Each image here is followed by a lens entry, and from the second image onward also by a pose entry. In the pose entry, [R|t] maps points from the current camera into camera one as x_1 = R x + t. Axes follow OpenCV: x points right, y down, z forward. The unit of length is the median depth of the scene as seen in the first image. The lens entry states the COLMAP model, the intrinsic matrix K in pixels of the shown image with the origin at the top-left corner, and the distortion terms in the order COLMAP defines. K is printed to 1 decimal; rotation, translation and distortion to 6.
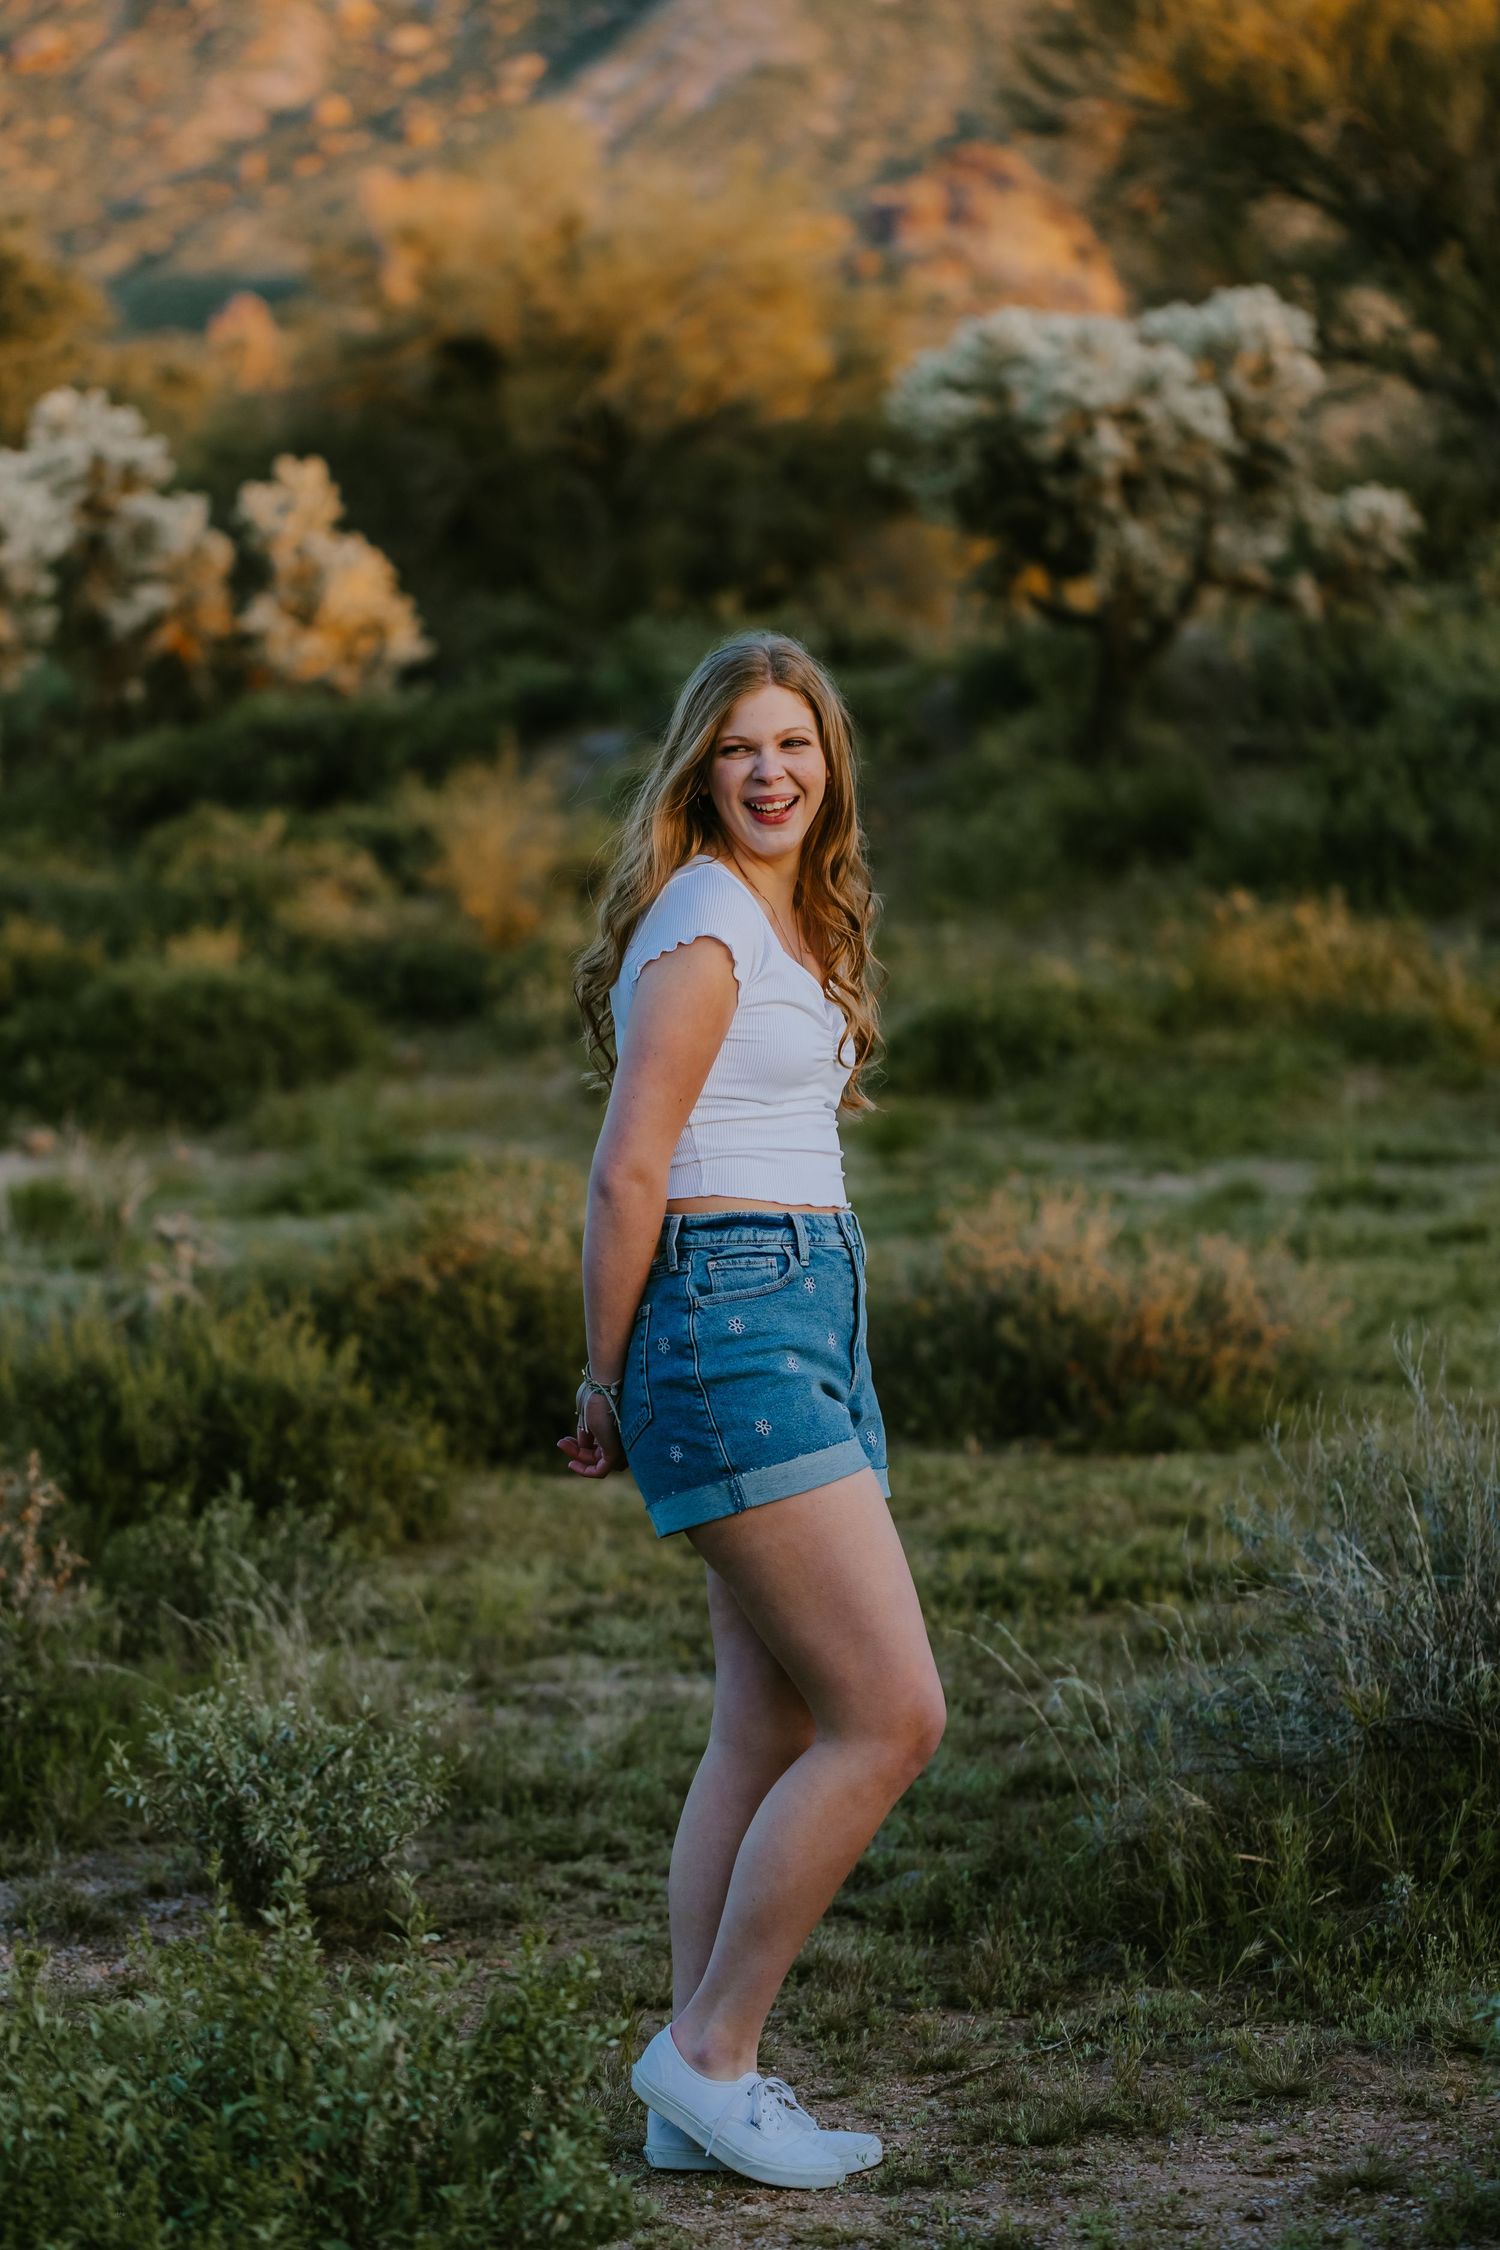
lens RADIAL K [[7453.6, 0, 479.9], [0, 7453.6, 1238.5], [0, 0, 1]] dist [0.022631, -0.426498]
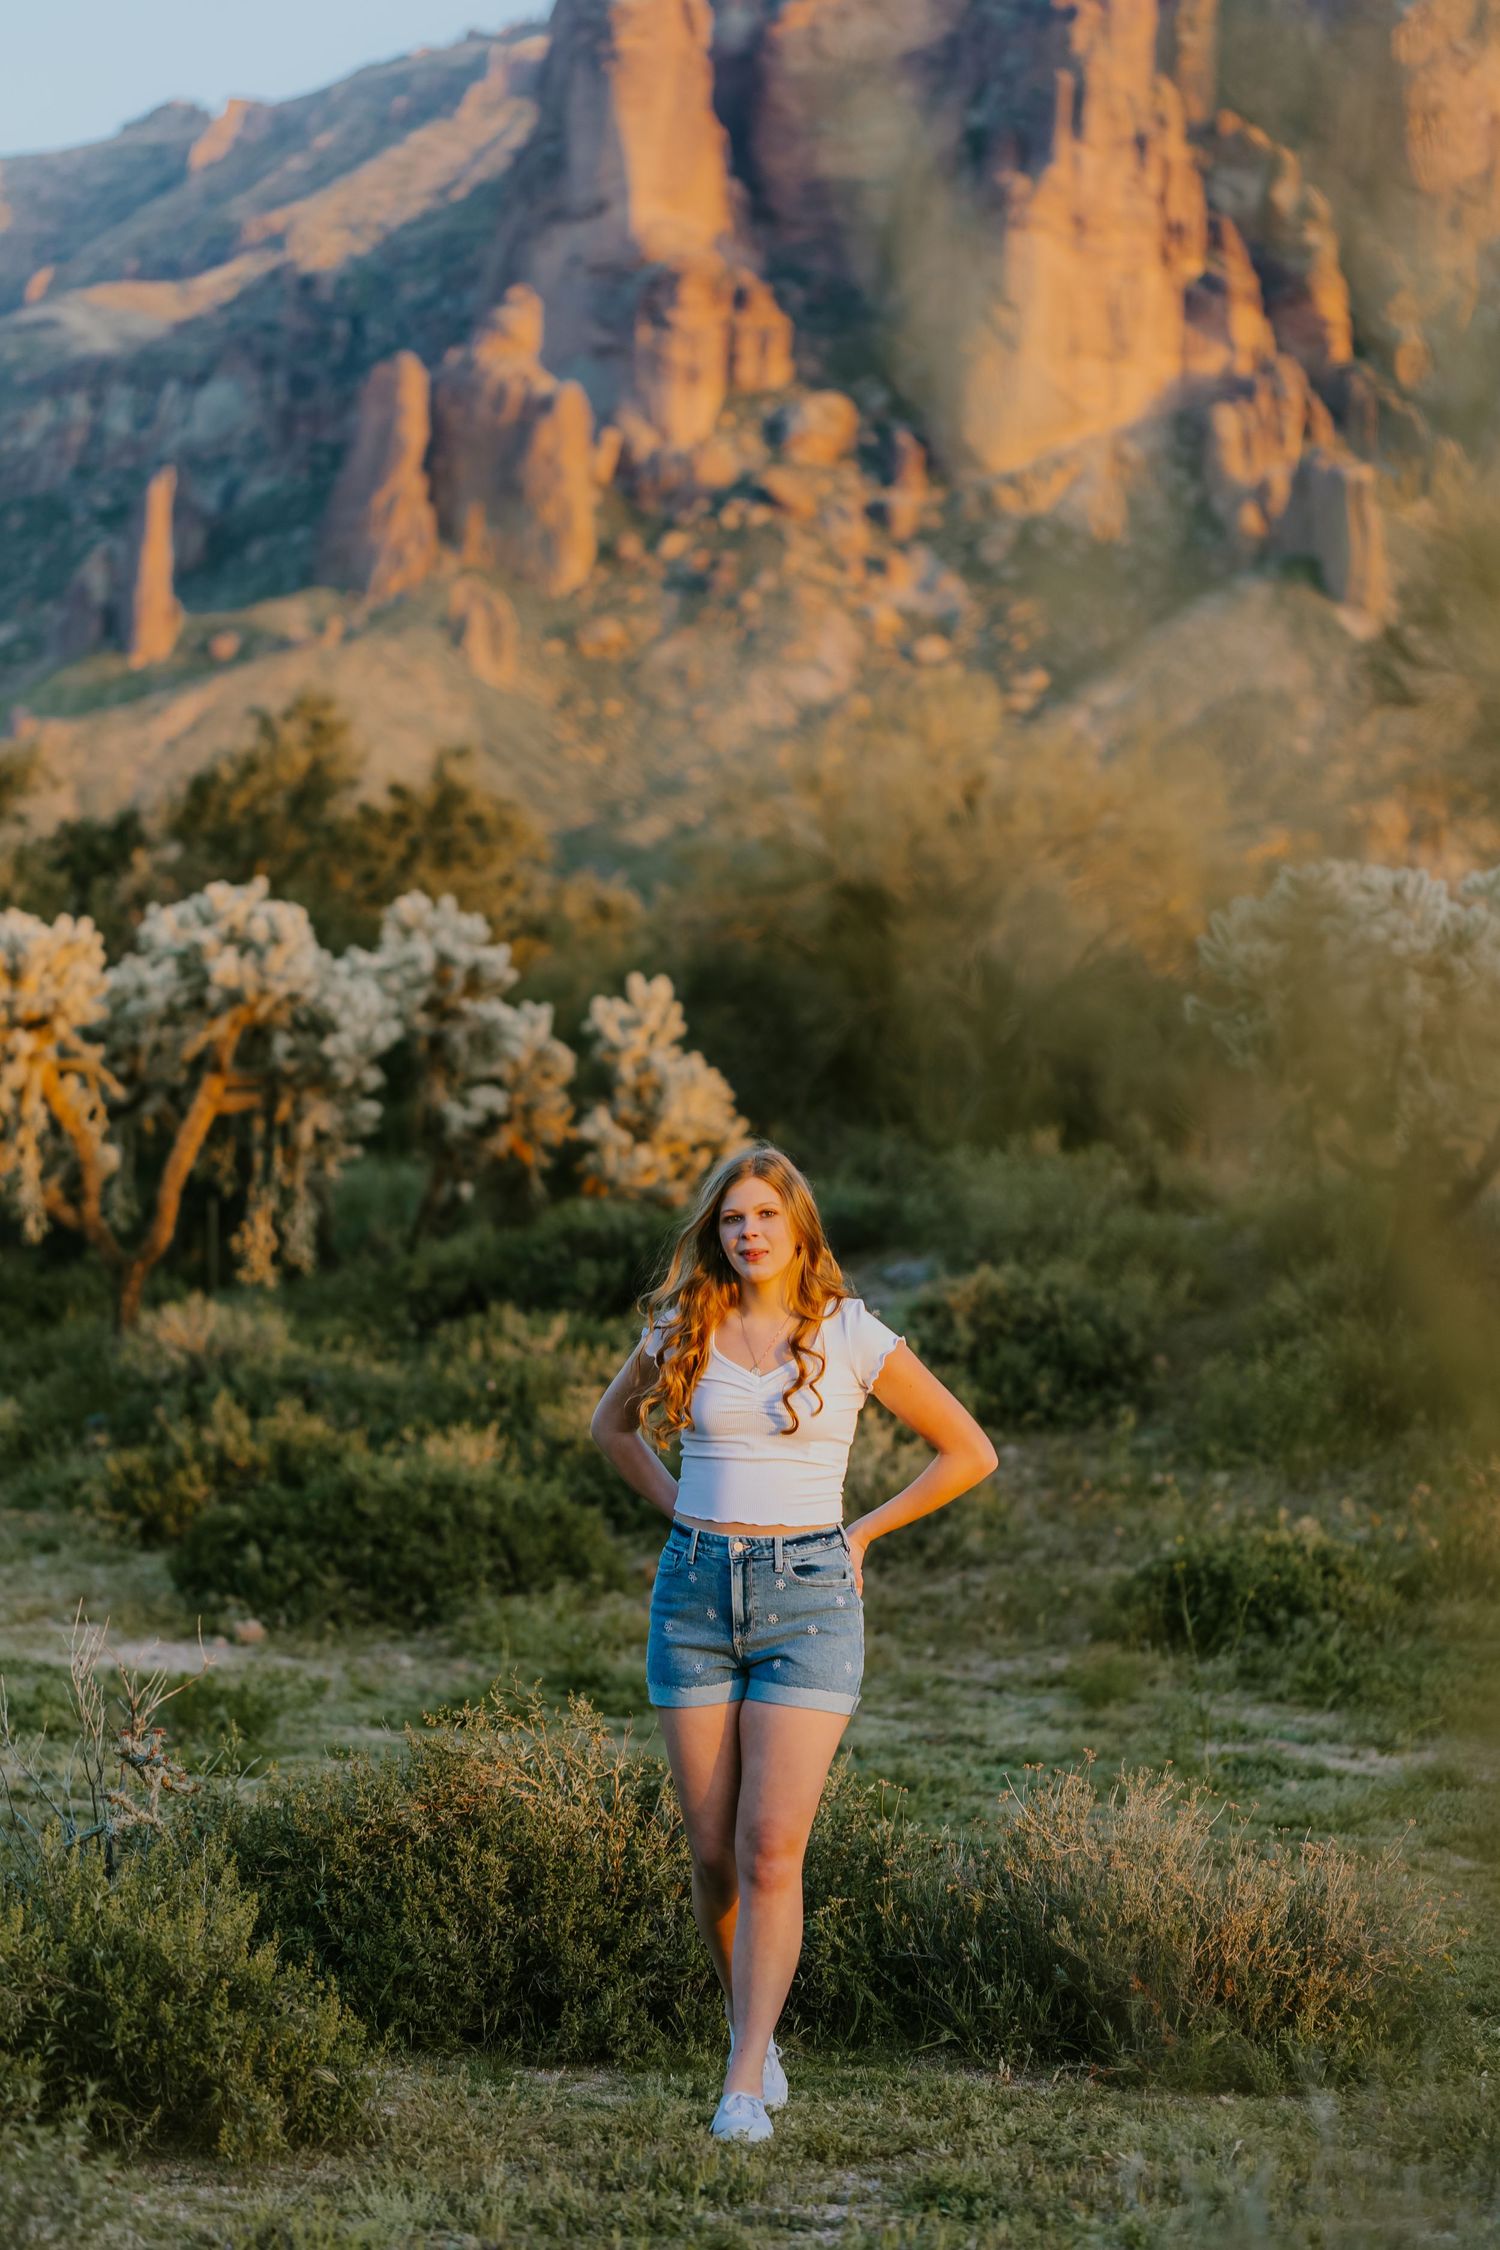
lens RADIAL K [[6542.7, 0, 575.0], [0, 6542.7, 1128.3], [0, 0, 1]] dist [0.018298, -0.128157]
pose [[0.995583, 0.062698, -0.069879, 0.031625], [-0.068704, 0.993824, -0.087147, -0.005480], [0.063984, 0.091563, 0.993742, 0.120156]]
